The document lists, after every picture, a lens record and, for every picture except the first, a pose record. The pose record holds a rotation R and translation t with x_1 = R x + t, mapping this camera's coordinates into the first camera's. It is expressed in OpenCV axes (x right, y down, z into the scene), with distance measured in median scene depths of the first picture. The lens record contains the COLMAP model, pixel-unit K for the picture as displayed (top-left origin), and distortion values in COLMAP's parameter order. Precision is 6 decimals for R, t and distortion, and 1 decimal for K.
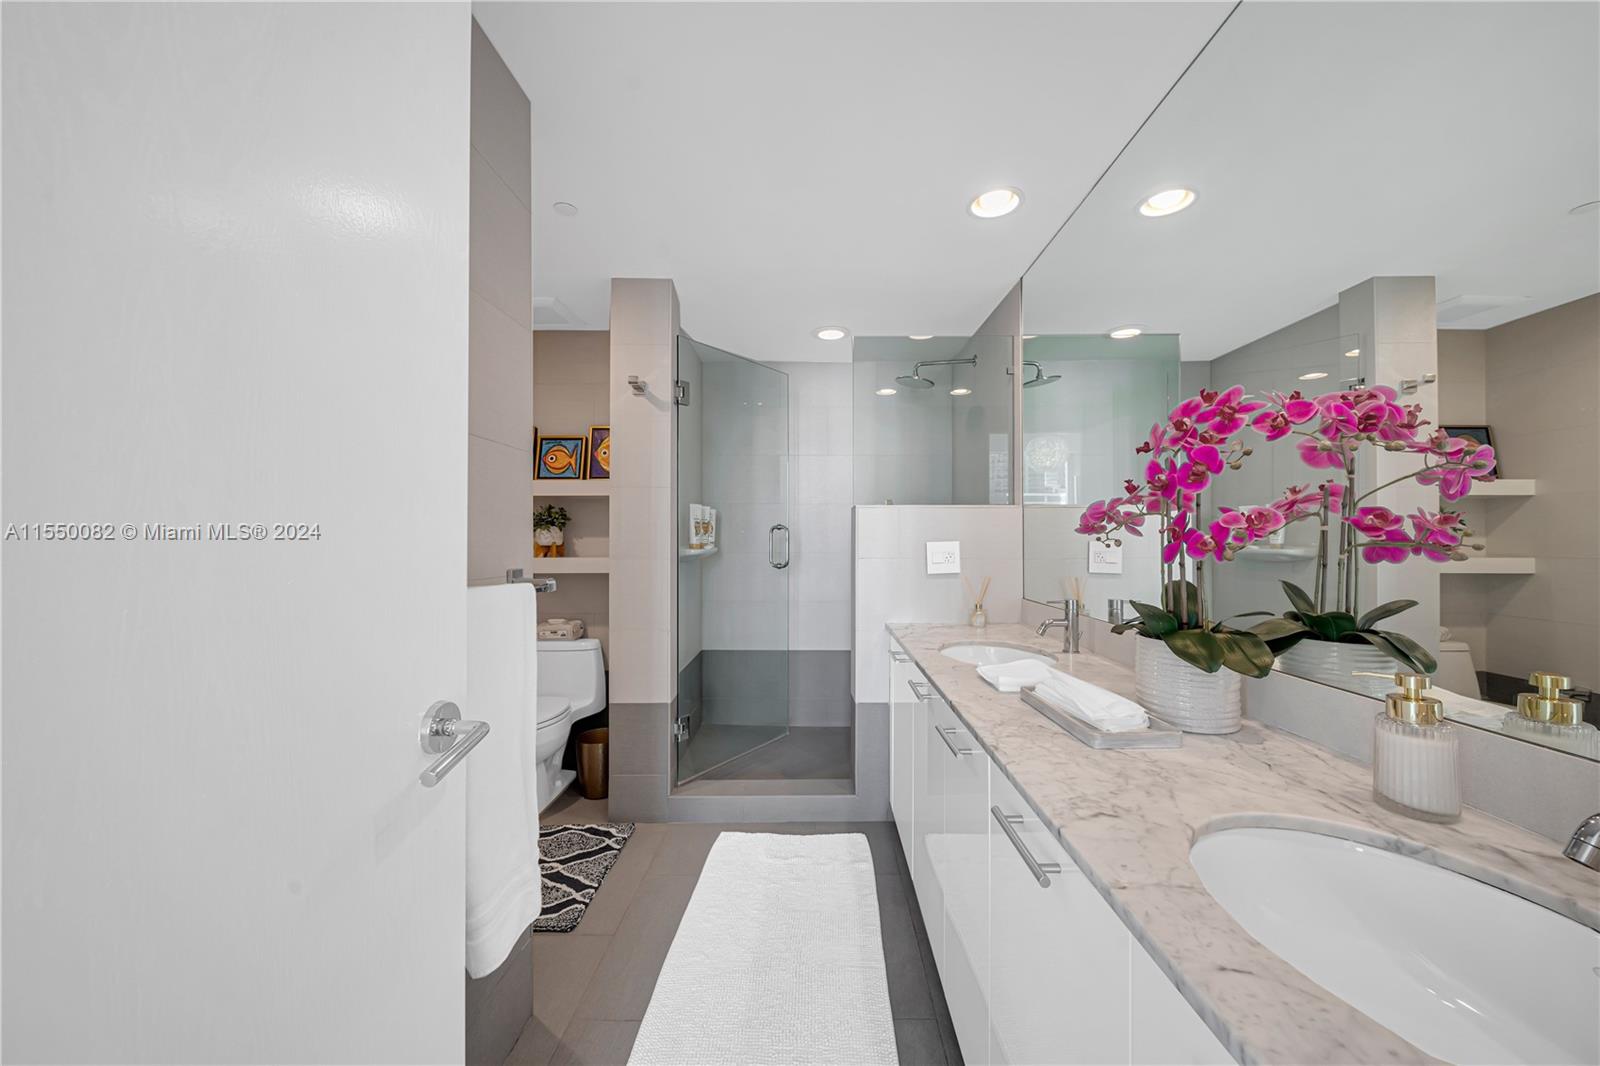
lens RADIAL K [[566.7, 0, 805.1], [0, 566.7, 532.0], [0, 0, 1]] dist [-0.001904, -0.000652]
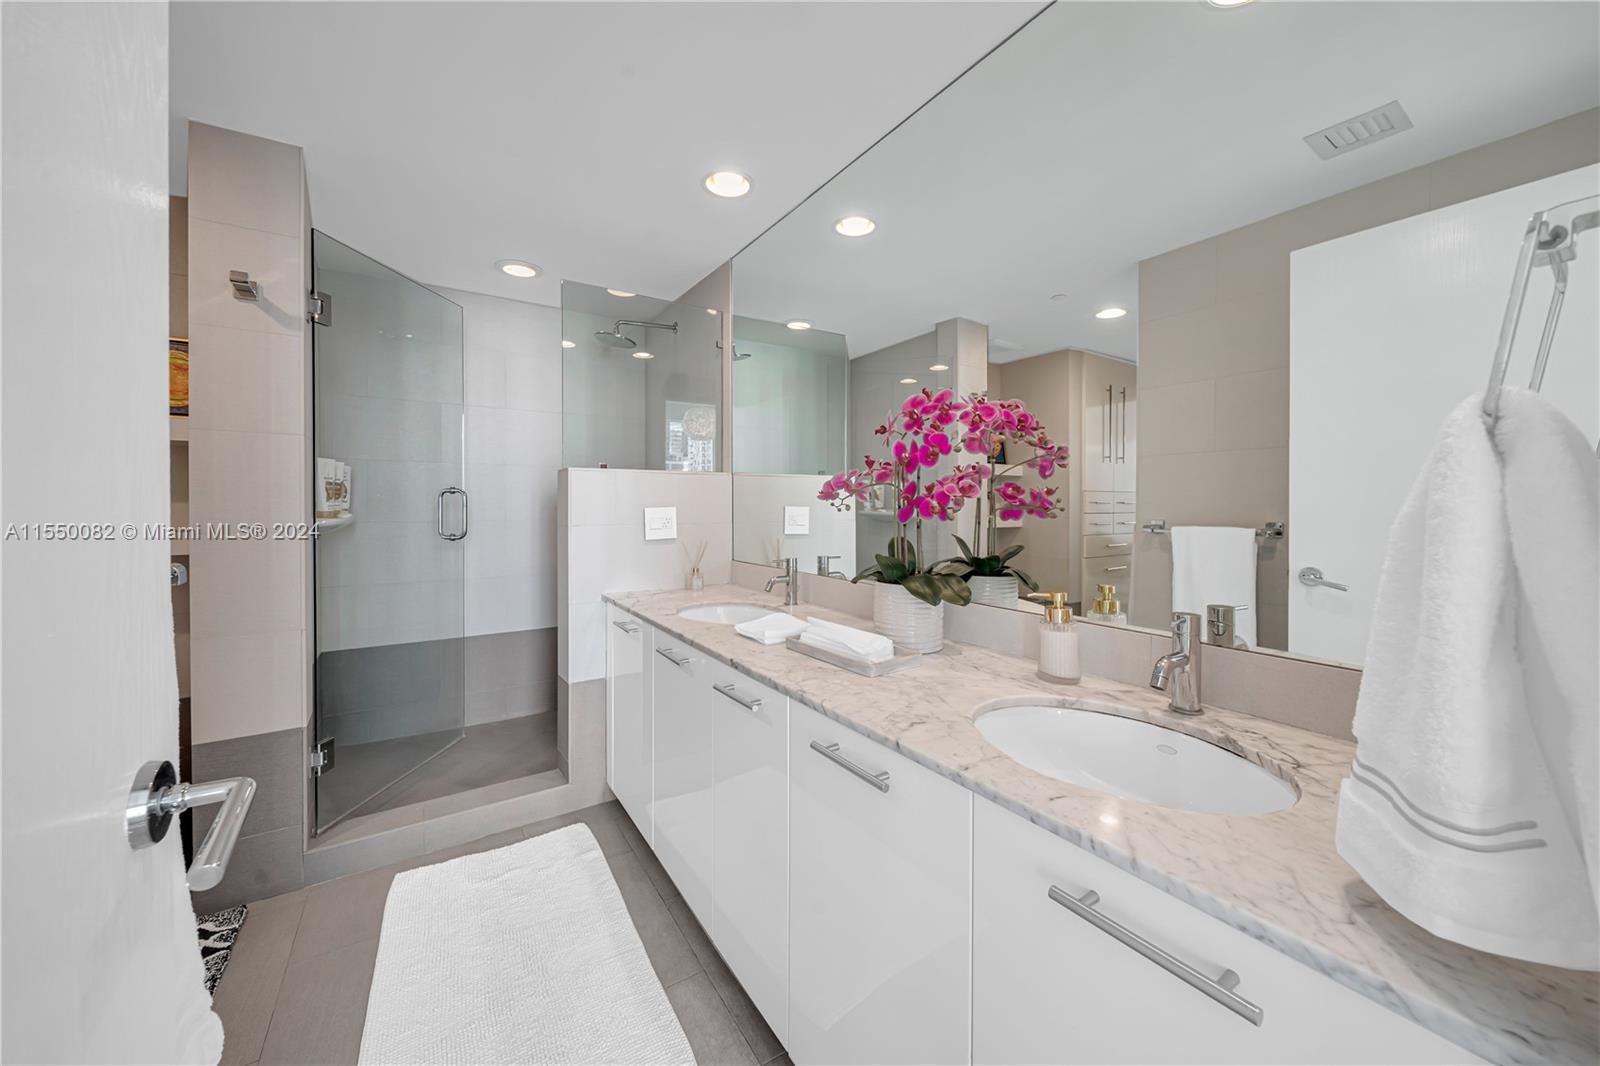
lens RADIAL K [[585.3, 0, 776.0], [0, 585.3, 508.1], [0, 0, 1]] dist [0.000736, -0.000196]
pose [[0.837260, -0.003588, 0.546793, -0.296843], [-0.005899, 0.999861, 0.015593, 0.002146], [-0.546773, -0.016281, 0.837123, 0.060635]]
